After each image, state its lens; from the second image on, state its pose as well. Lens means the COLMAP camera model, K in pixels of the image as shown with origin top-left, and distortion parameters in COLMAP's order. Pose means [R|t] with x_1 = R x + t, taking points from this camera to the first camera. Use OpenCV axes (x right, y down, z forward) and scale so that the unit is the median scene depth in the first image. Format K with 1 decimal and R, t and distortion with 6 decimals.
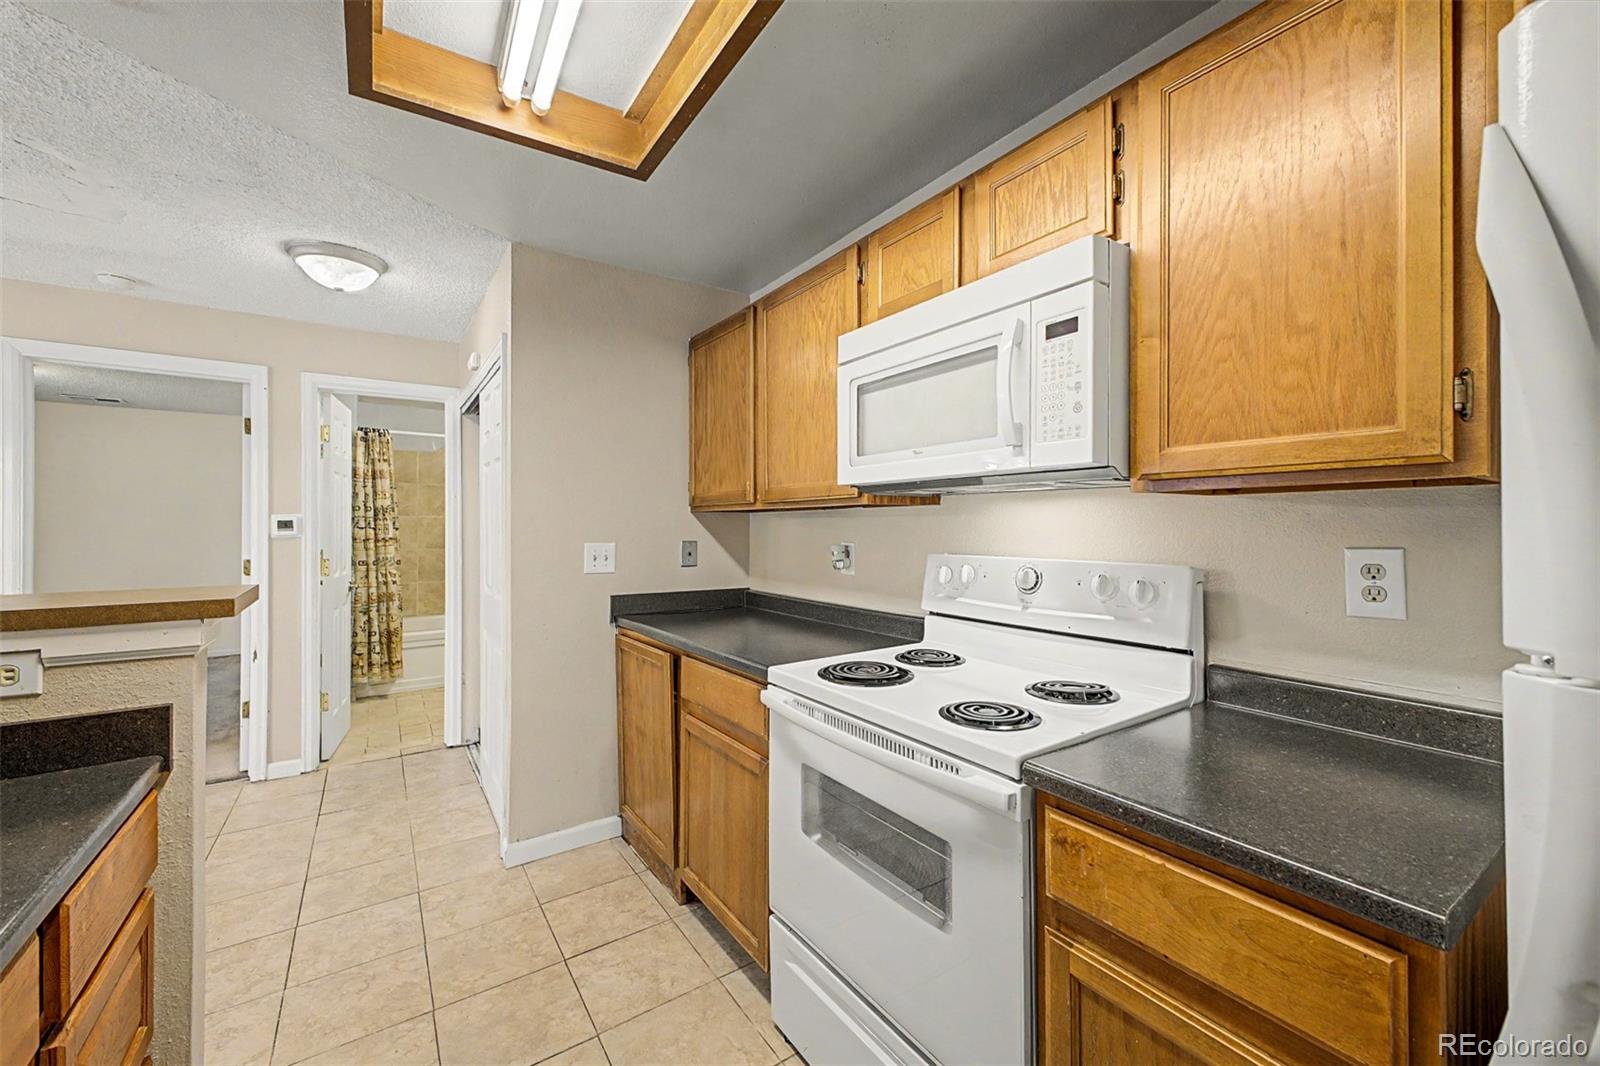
lens RADIAL K [[639.9, 0, 799.8], [0, 639.9, 520.3], [0, 0, 1]] dist [0.020574, -0.005361]
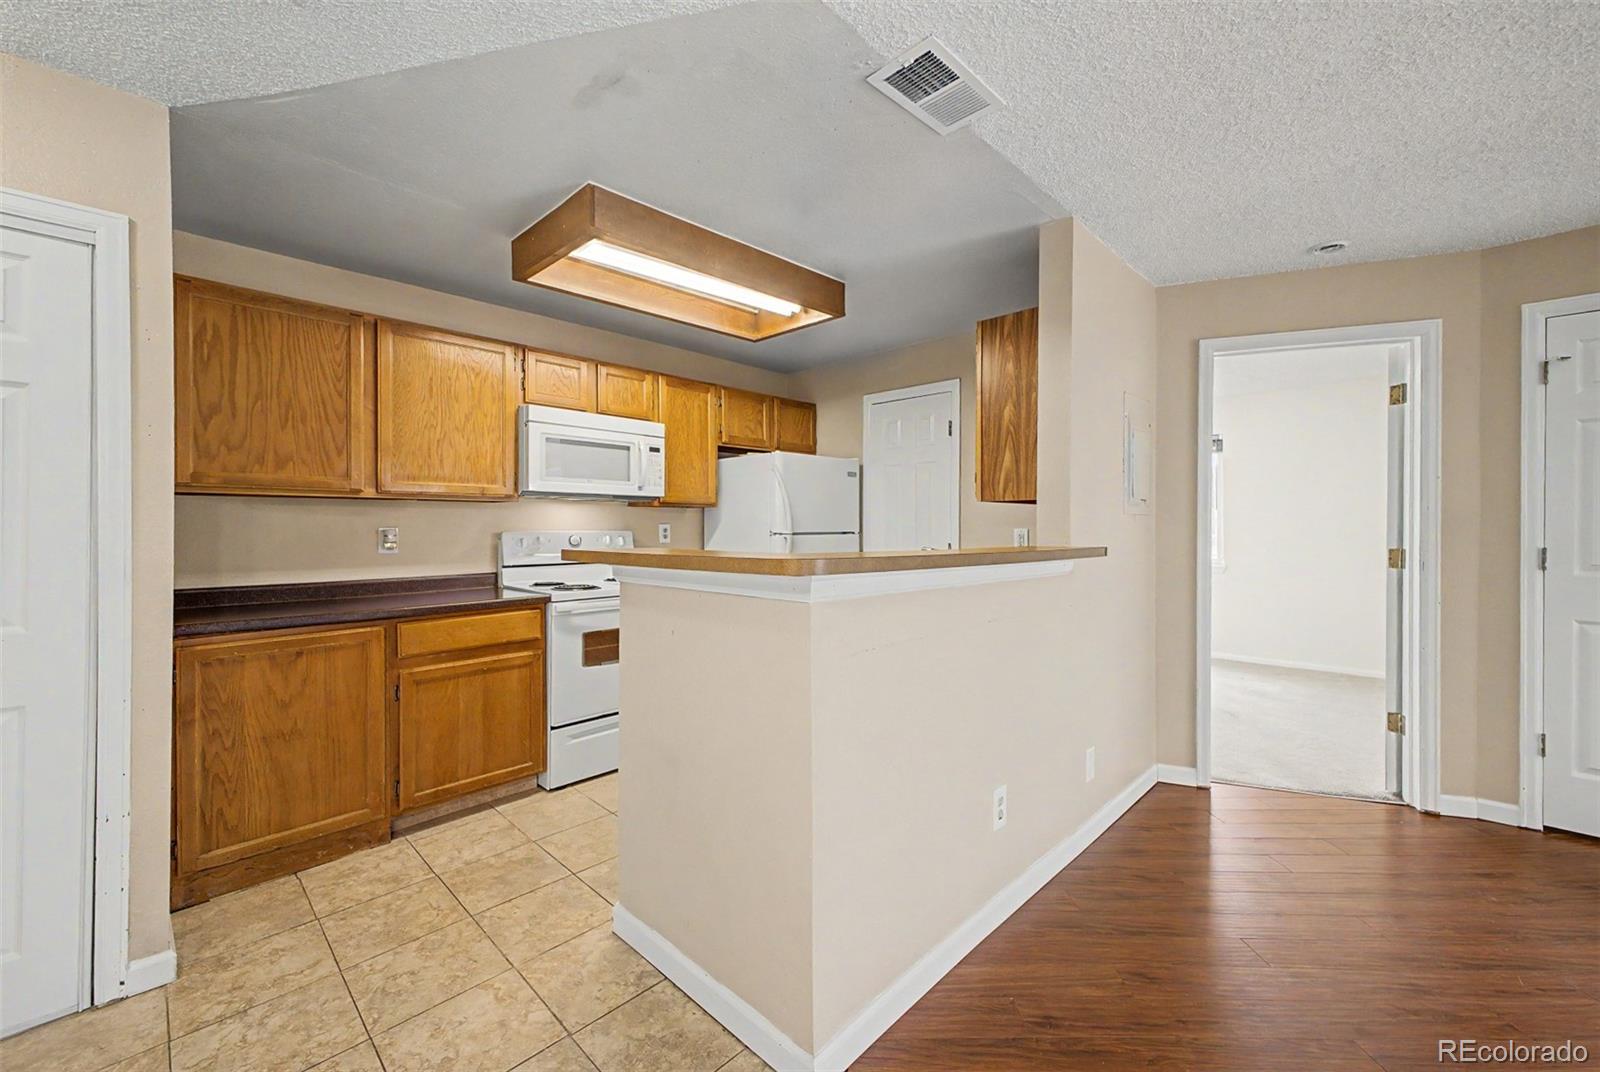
lens RADIAL K [[639.9, 0, 804.1], [0, 639.9, 526.5], [0, 0, 1]] dist [0.020574, -0.005361]
pose [[-0.202732, 0.001160, 0.979234, -1.517485], [-0.004514, 0.999988, -0.002119, 0.034759], [-0.979224, -0.004849, -0.202724, 0.530569]]
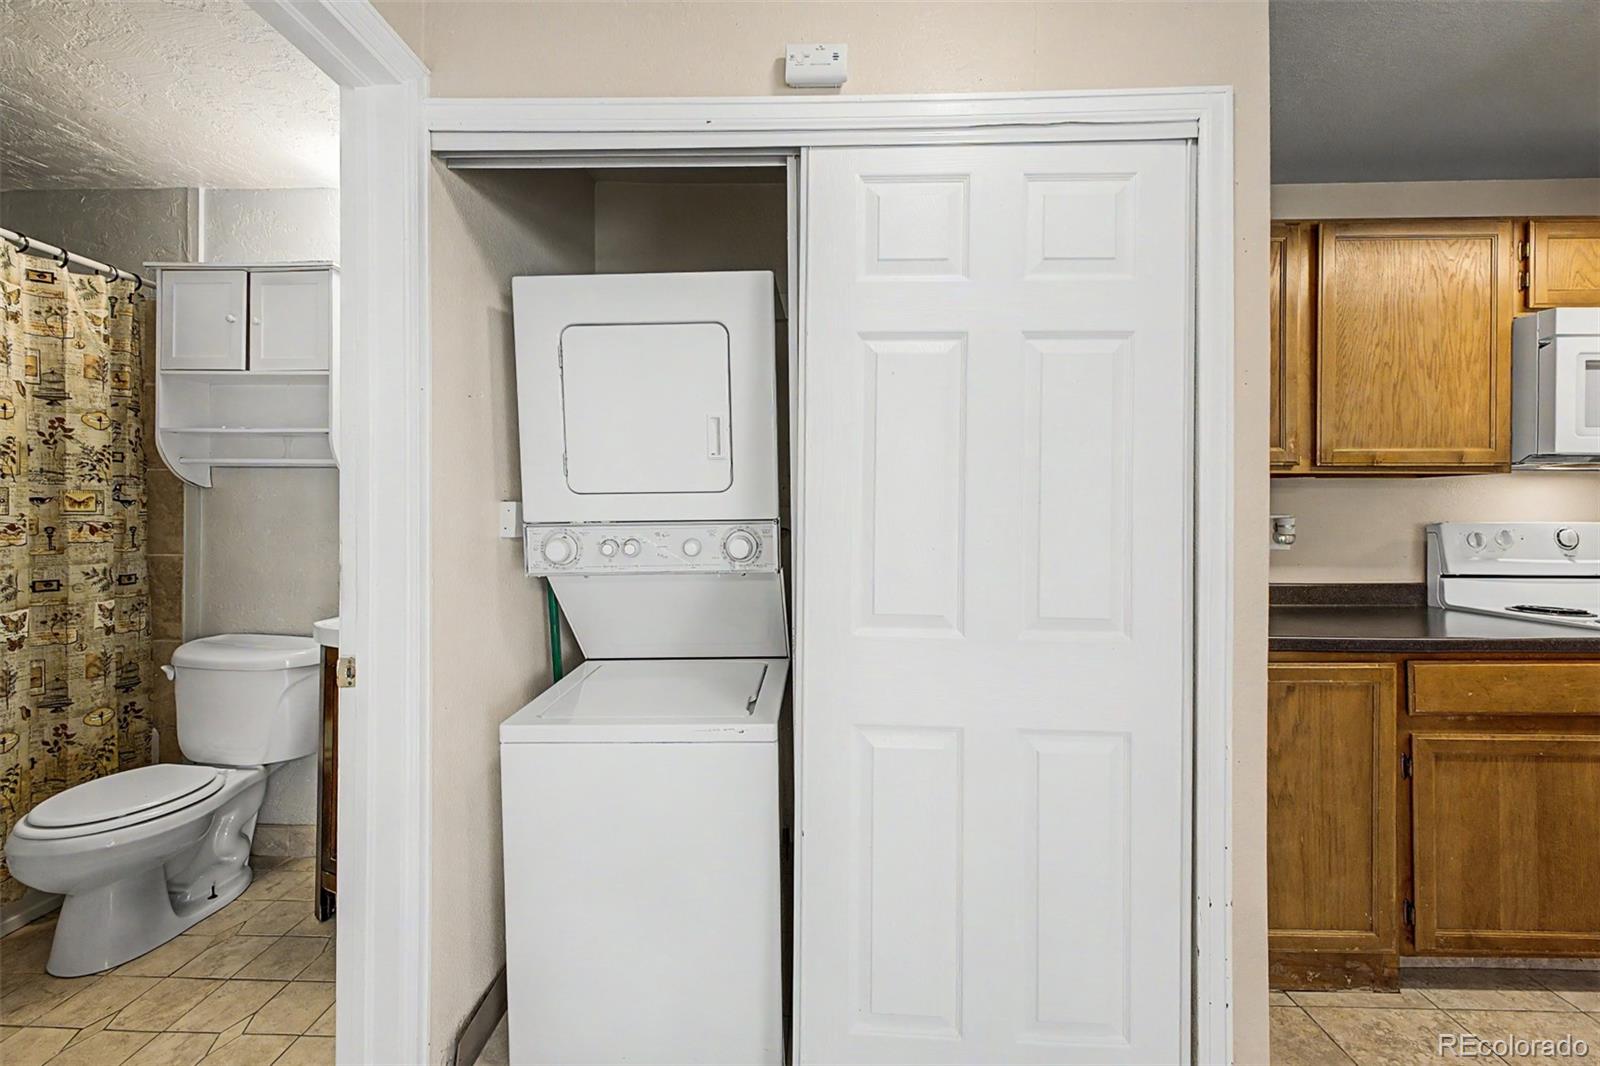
lens RADIAL K [[639.9, 0, 805.3], [0, 639.9, 514.1], [0, 0, 1]] dist [0.020574, -0.005361]
pose [[0.577249, 0.007510, 0.816534, -1.259947], [-0.009535, 0.999952, -0.002456, 0.046760], [-0.816513, -0.006368, 0.577292, 1.168480]]
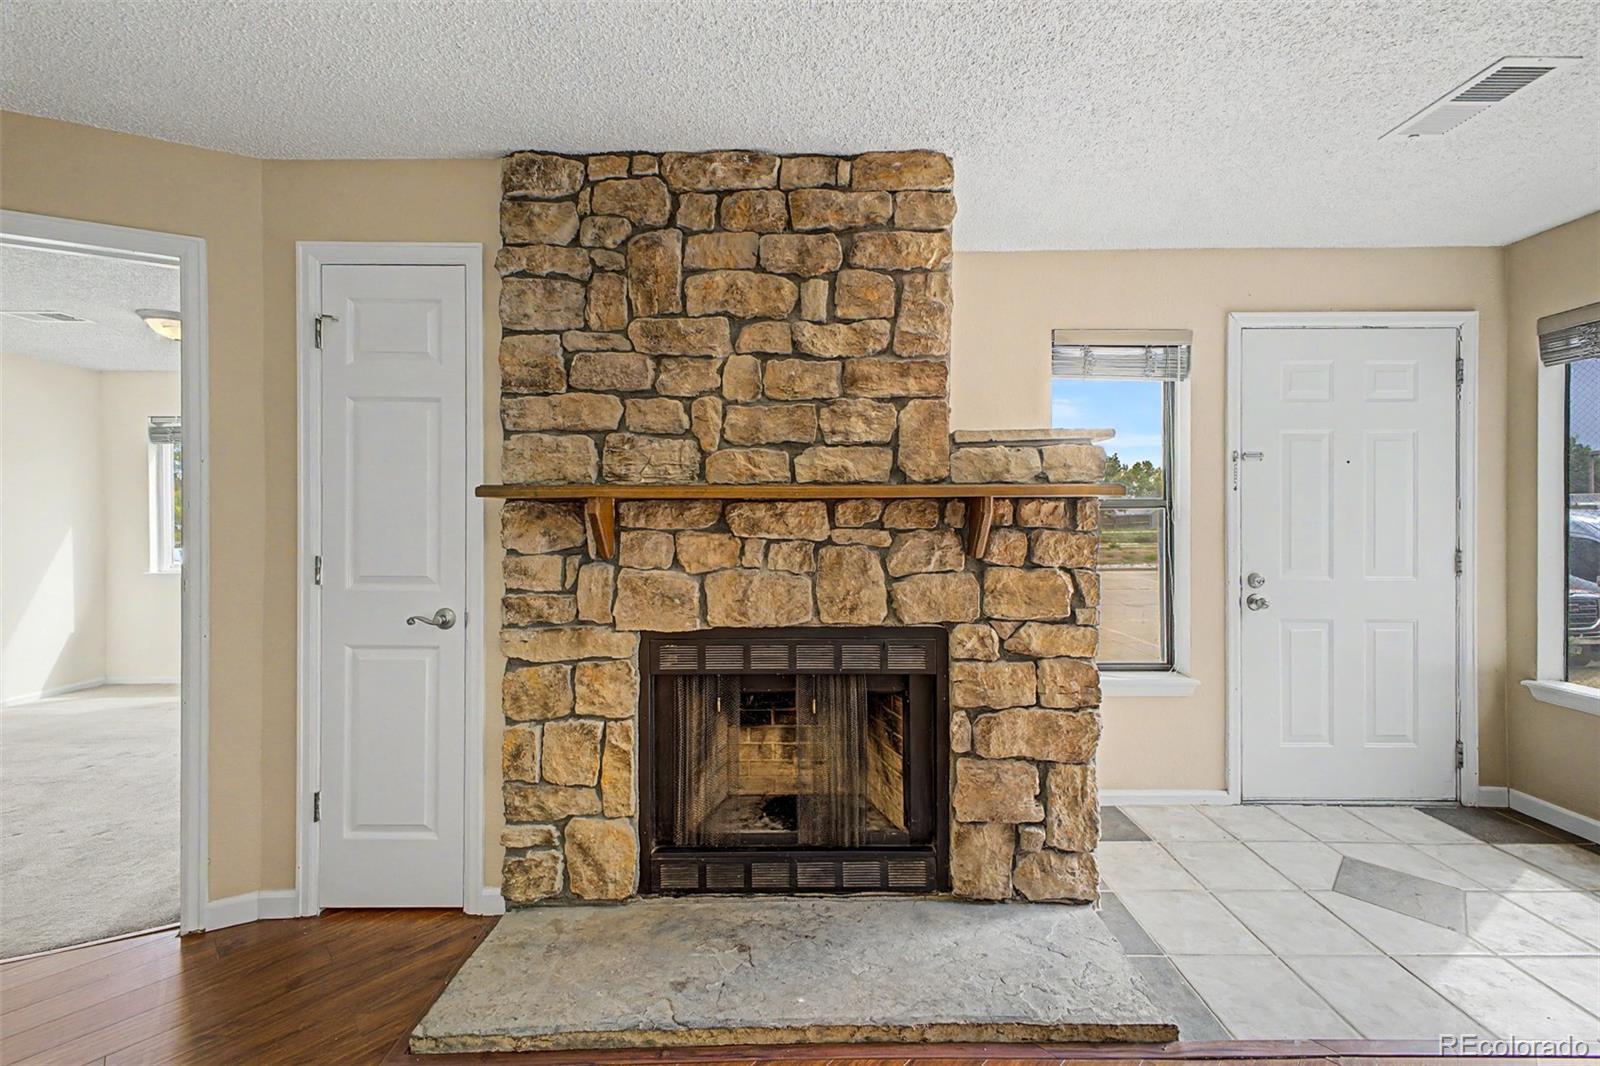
lens RADIAL K [[639.9, 0, 806.7], [0, 639.9, 526.1], [0, 0, 1]] dist [0.020574, -0.005361]
pose [[-0.824738, -0.001954, 0.565512, -1.743542], [-0.001477, 0.999998, 0.001301, 0.018380], [-0.565513, 0.000237, -0.824739, -0.733387]]
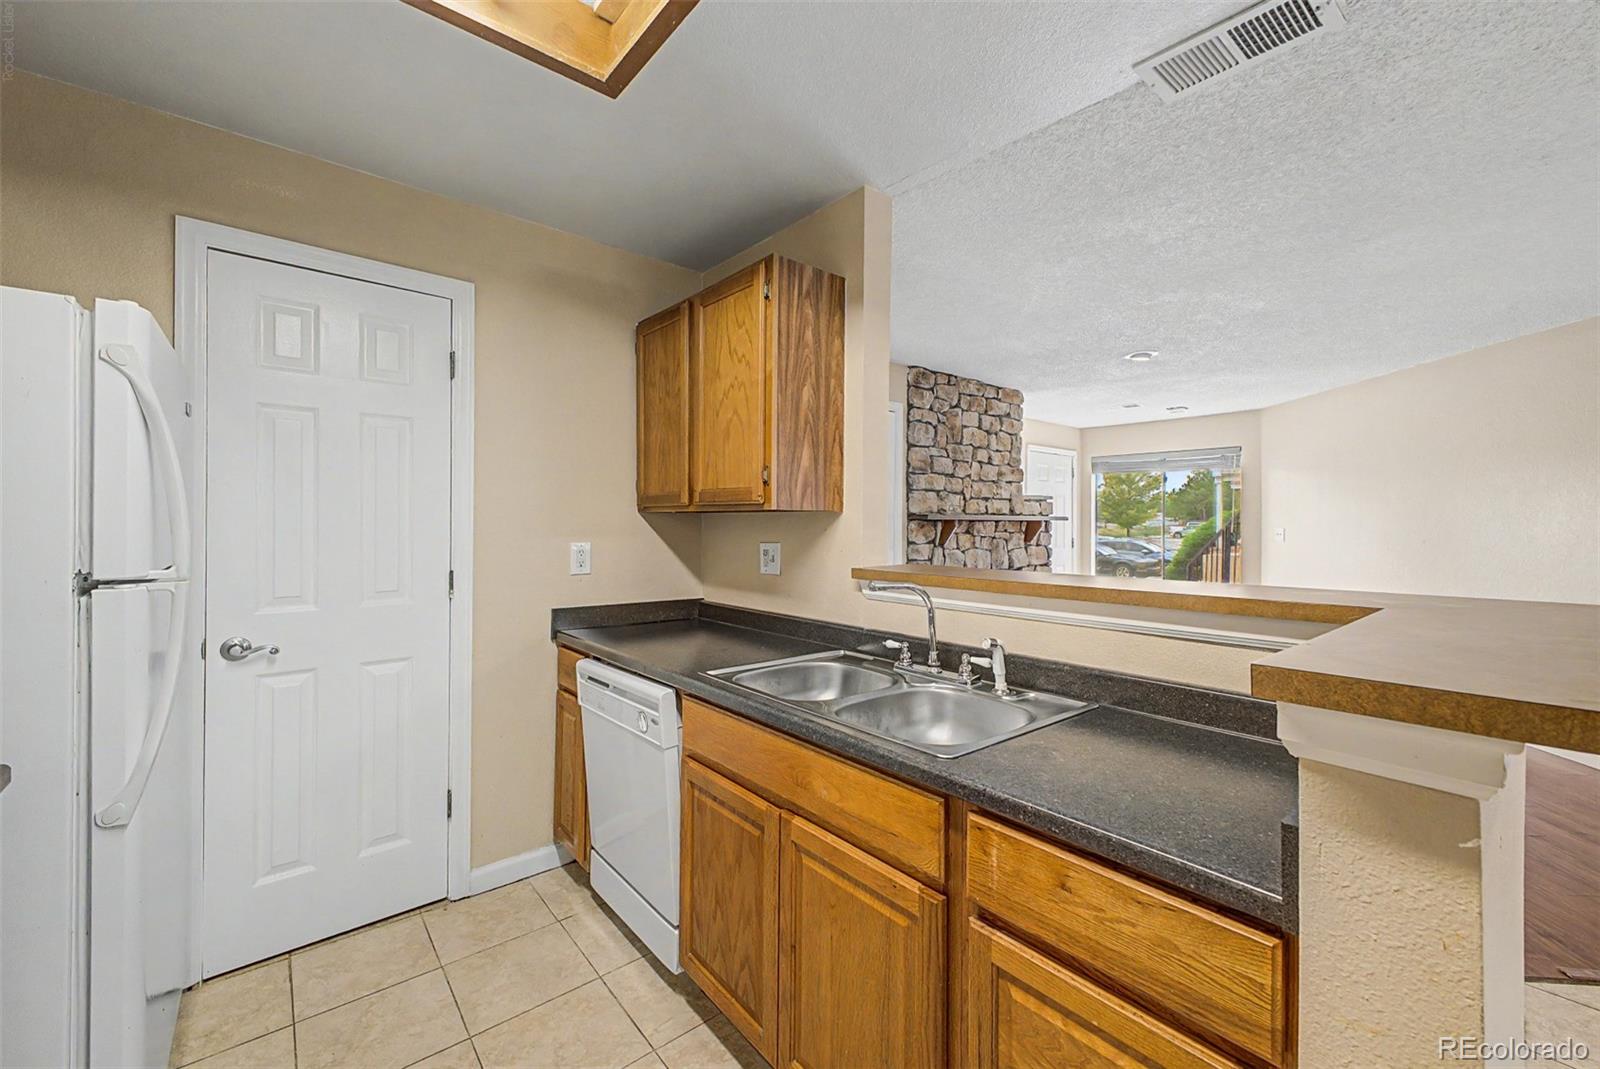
lens RADIAL K [[639.9, 0, 804.8], [0, 639.9, 522.1], [0, 0, 1]] dist [0.020574, -0.005361]
pose [[-0.994750, -0.005081, -0.102206, -0.238586], [-0.004604, 0.999977, -0.004896, 0.000879], [0.102229, -0.004400, -0.994751, 0.836453]]
